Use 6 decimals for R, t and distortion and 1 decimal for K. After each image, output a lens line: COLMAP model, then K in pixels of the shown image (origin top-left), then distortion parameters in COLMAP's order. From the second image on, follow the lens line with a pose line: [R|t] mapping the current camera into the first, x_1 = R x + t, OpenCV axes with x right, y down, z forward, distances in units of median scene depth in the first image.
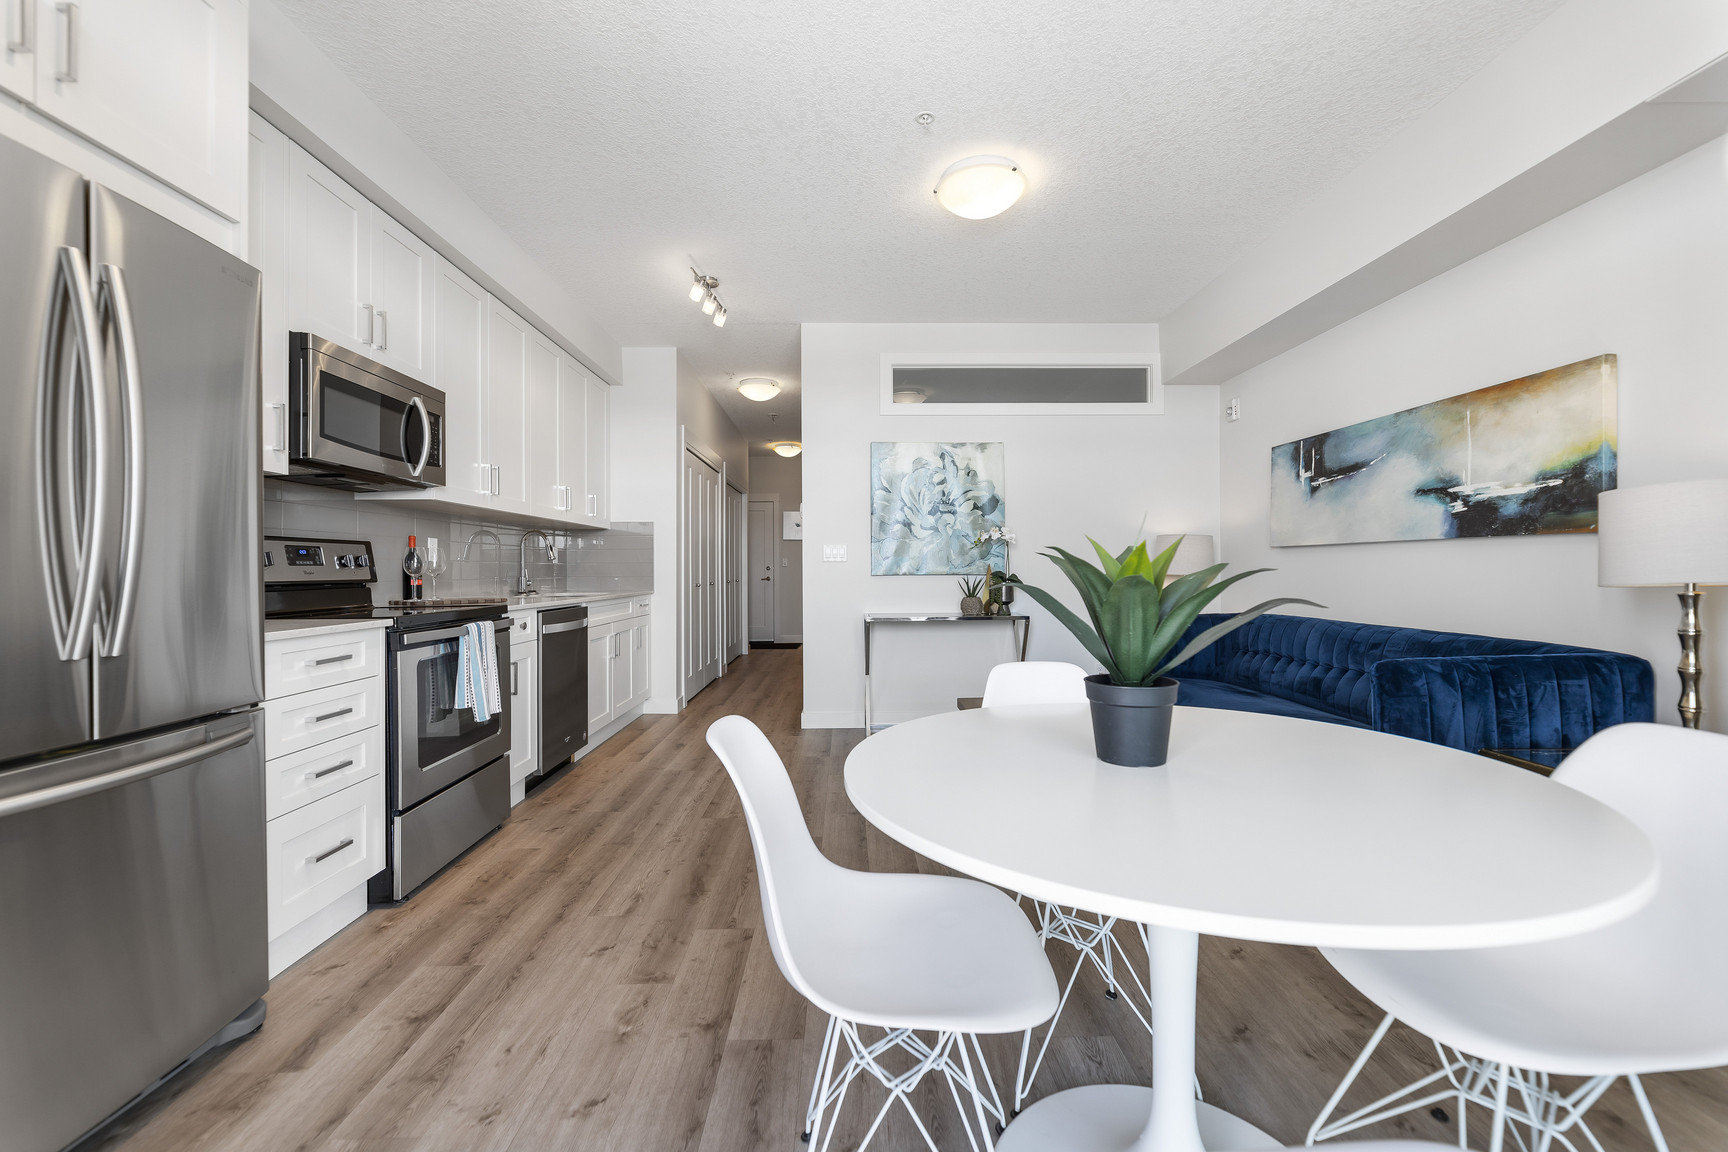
lens RADIAL K [[704.3, 0, 862.7], [0, 704.3, 566.5], [0, 0, 1]] dist [0.001194, 0.000163]
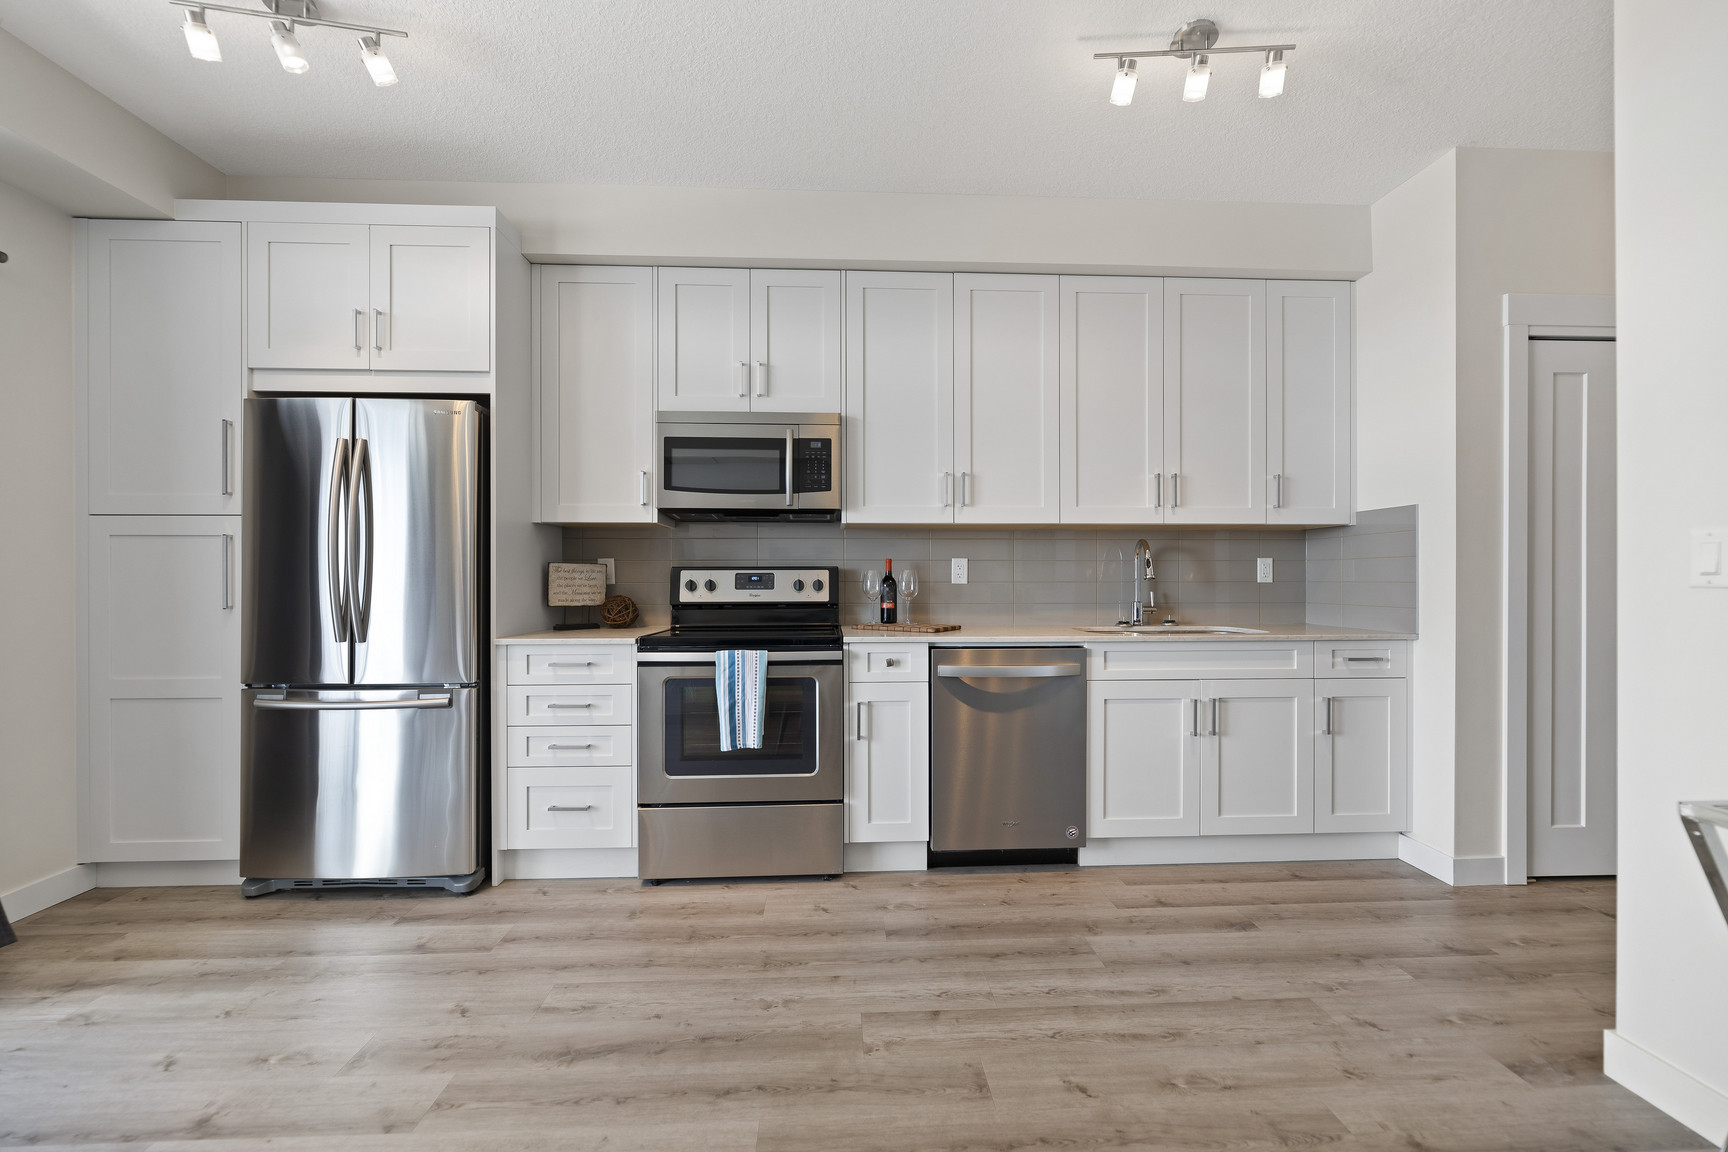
lens RADIAL K [[701.1, 0, 867.4], [0, 701.1, 580.0], [0, 0, 1]] dist [-0.002562, -0.000077]
pose [[0.028592, 0.007359, -0.999564, 0.371546], [0.004199, 0.999963, 0.007482, -0.022022], [0.999582, -0.004411, 0.028560, 0.981498]]
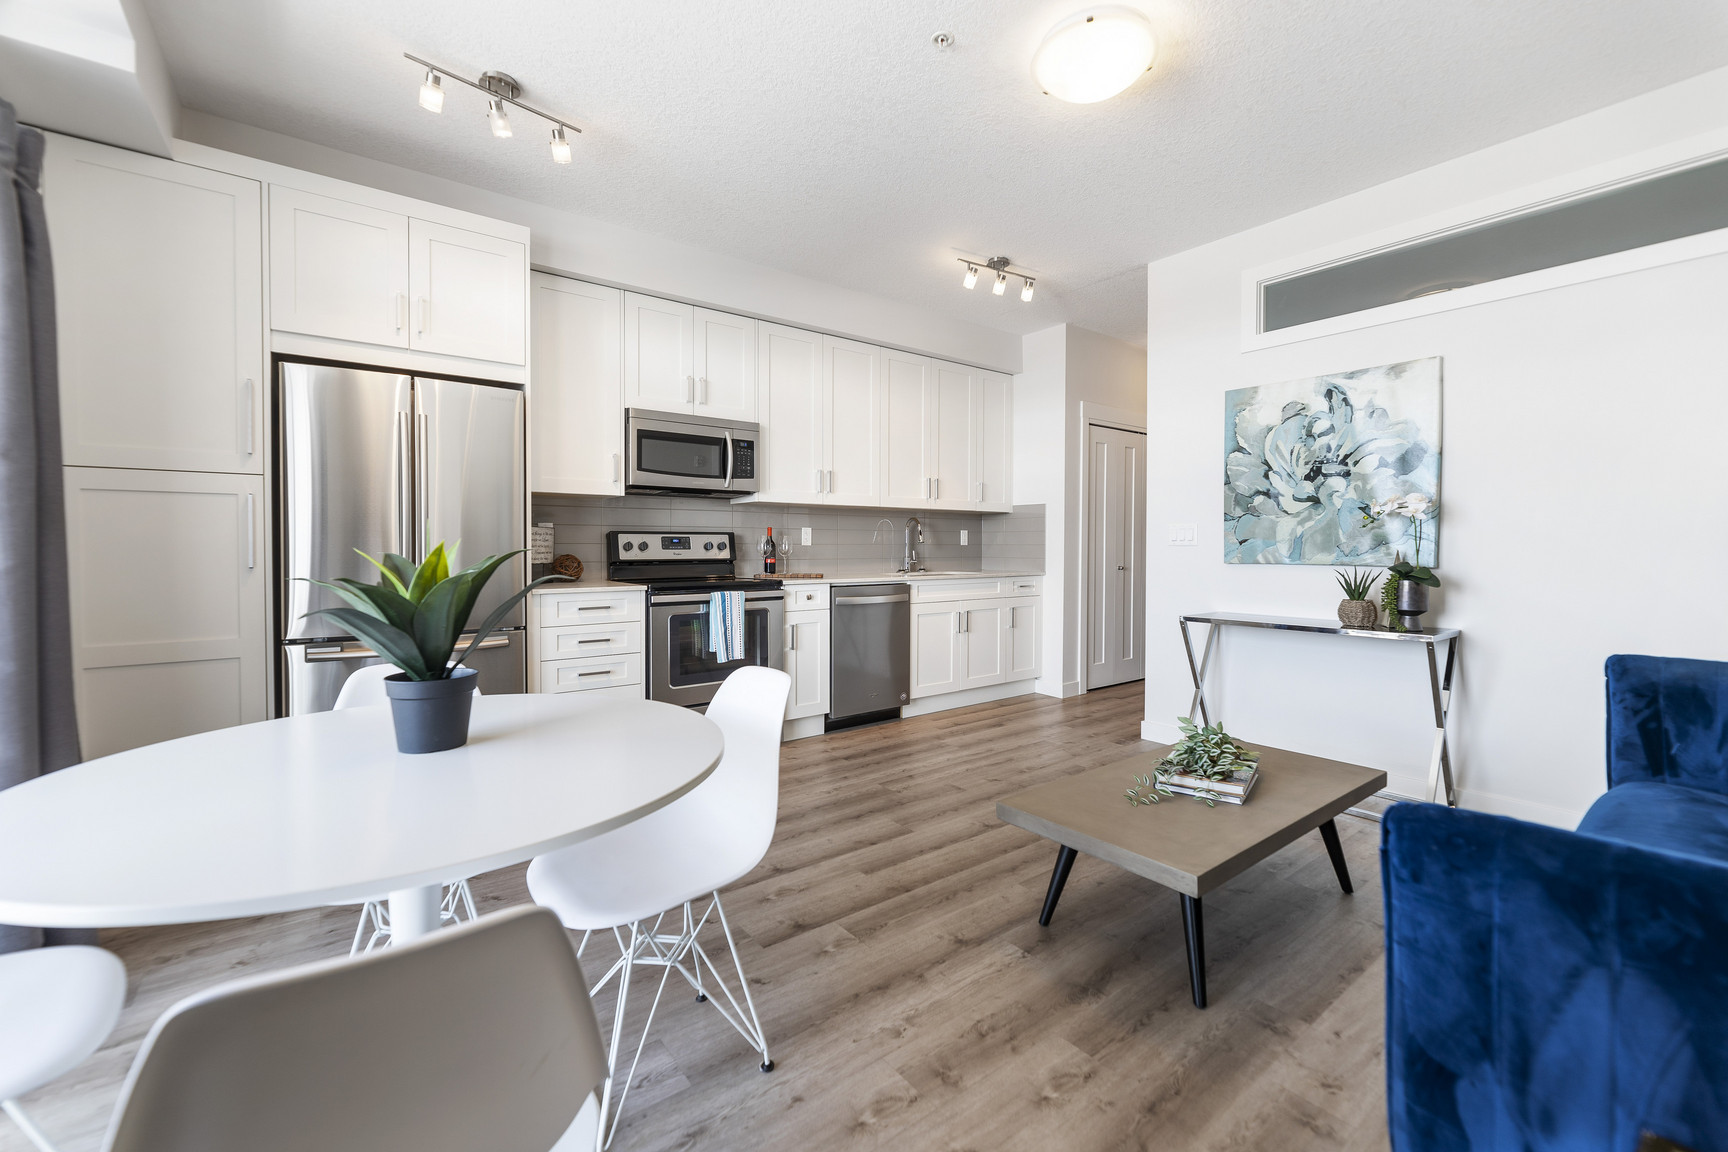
lens RADIAL K [[711.4, 0, 872.7], [0, 711.4, 558.1], [0, 0, 1]] dist [-0.000325, -0.000009]
pose [[0.594395, 0.020835, -0.803903, 0.638925], [-0.001755, 0.999696, 0.024612, -0.018530], [0.804171, -0.013218, 0.594251, 0.341946]]
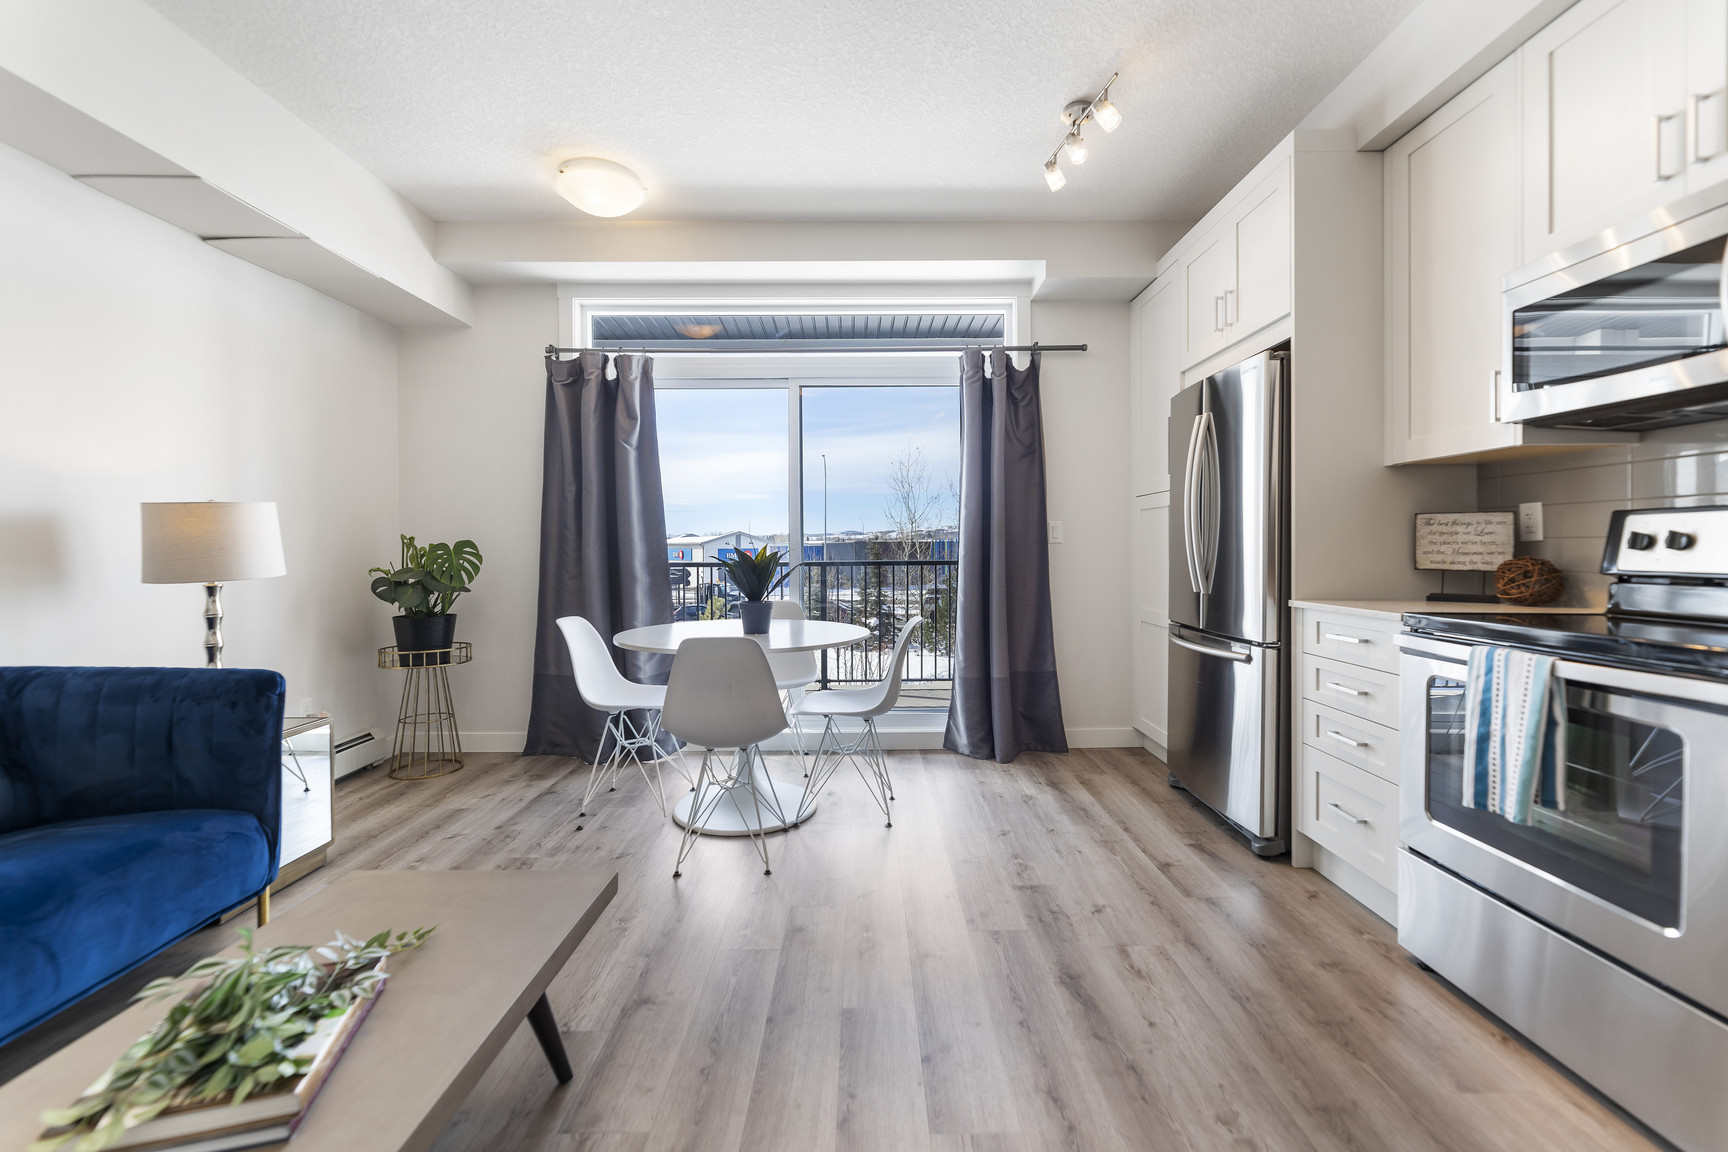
lens RADIAL K [[716.6, 0, 870.9], [0, 716.6, 555.1], [0, 0, 1]] dist [-0.001703, -0.000135]
pose [[-0.999824, 0.011955, 0.014491, -0.027169], [0.012050, 0.999906, 0.006503, -0.007560], [-0.014412, 0.006677, -0.999874, 1.361152]]
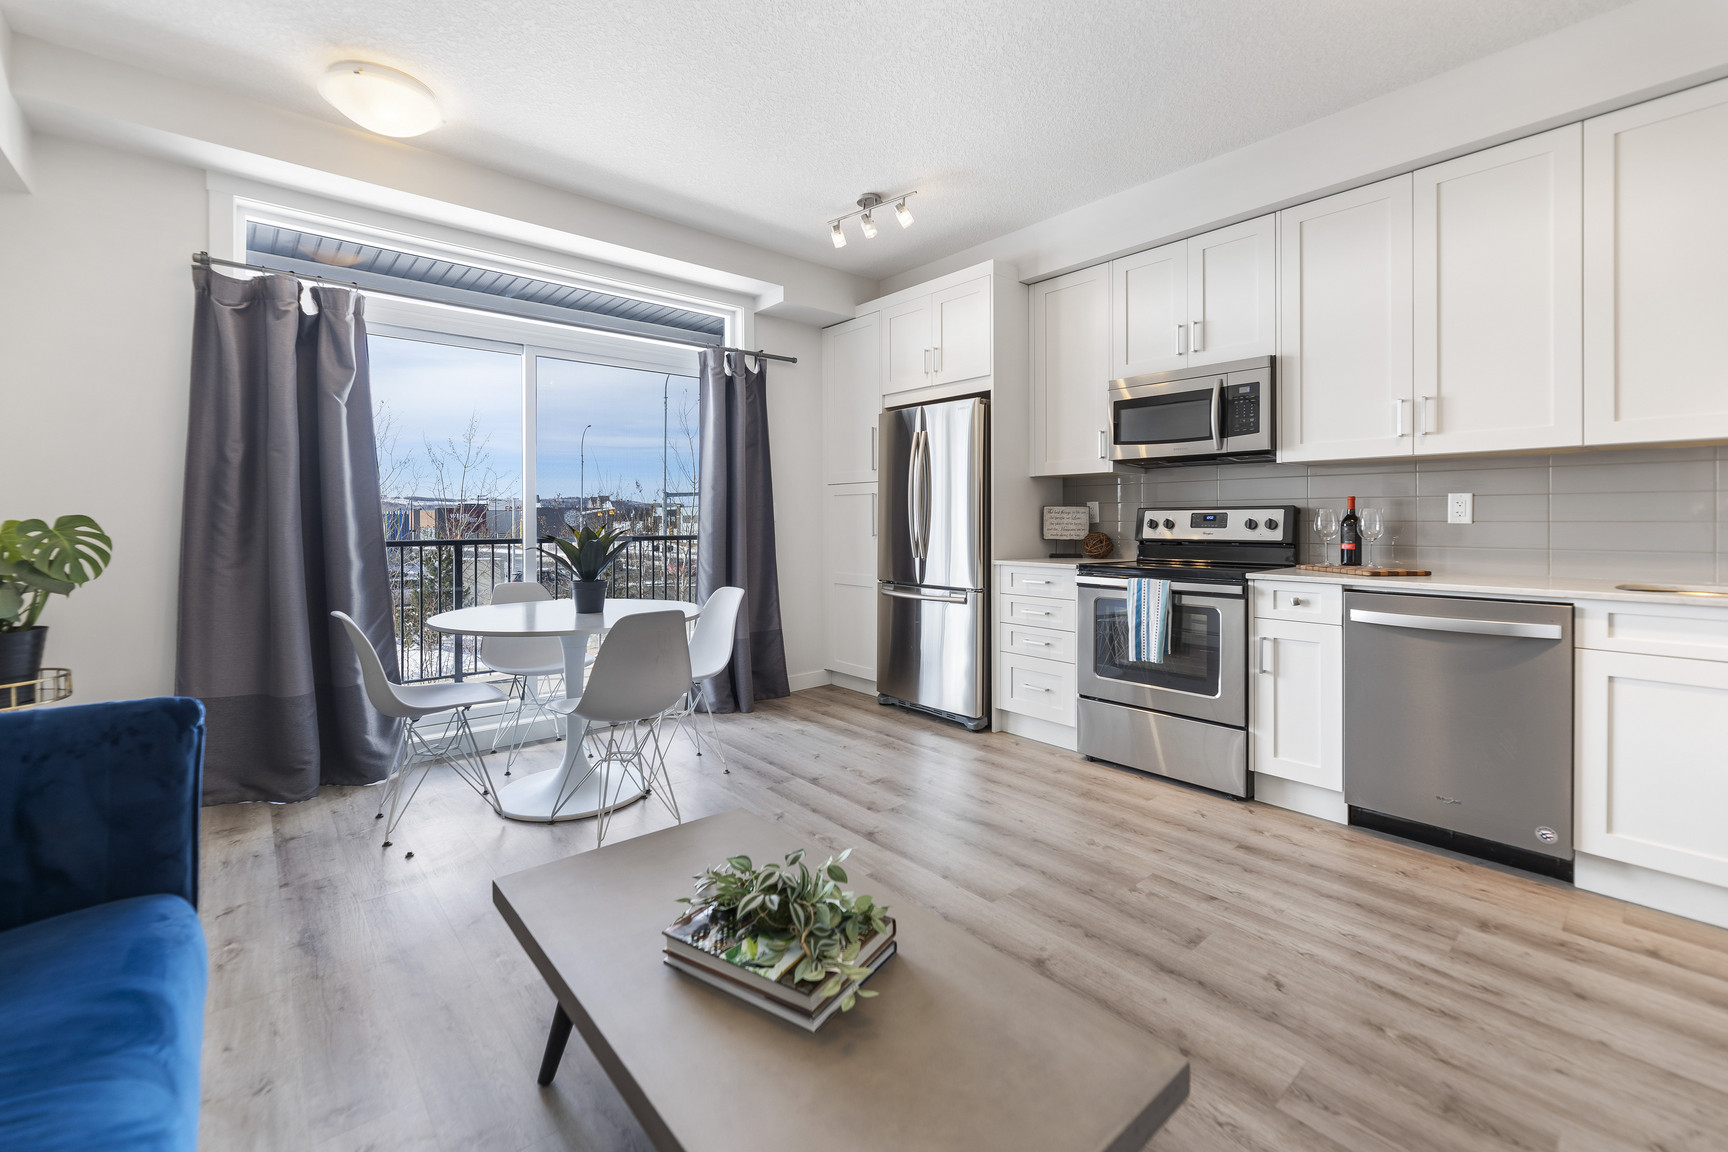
lens RADIAL K [[730.1, 0, 868.3], [0, 730.1, 521.3], [0, 0, 1]] dist [-0.000800, -0.000109]
pose [[-0.768579, 0.009011, -0.639692, 0.489474], [0.008741, 0.999955, 0.003584, -0.020521], [0.639696, -0.002837, -0.768623, 1.390544]]
